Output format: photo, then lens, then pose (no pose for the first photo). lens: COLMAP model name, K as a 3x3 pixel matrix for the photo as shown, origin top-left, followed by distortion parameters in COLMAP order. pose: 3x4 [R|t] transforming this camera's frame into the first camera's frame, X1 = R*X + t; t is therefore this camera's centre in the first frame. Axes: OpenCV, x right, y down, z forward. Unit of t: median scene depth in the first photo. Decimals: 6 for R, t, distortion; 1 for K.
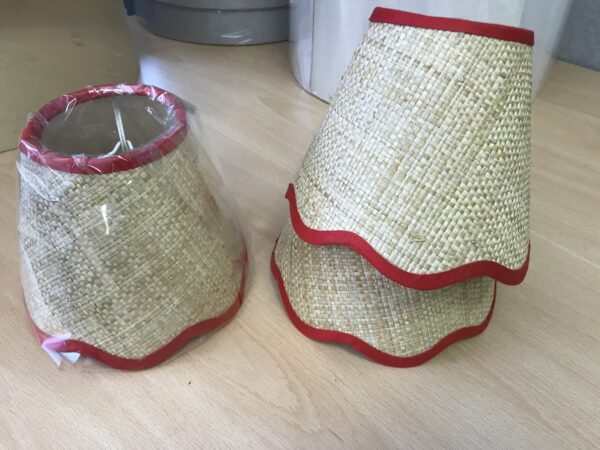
lens RADIAL K [[530.1, 0, 300.0], [0, 530.1, 225.0], [0, 0, 1]] dist [0.021224, -0.016081]
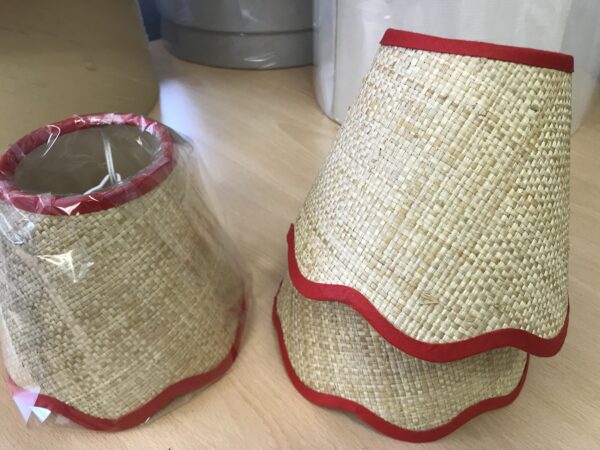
lens RADIAL K [[530.1, 0, 300.0], [0, 530.1, 225.0], [0, 0, 1]] dist [0.021224, -0.016081]
pose [[0.997029, 0.021202, -0.074047, 0.072049], [-0.023989, 0.999029, -0.036952, -0.052159], [0.073192, 0.038618, 0.996570, 0.132591]]
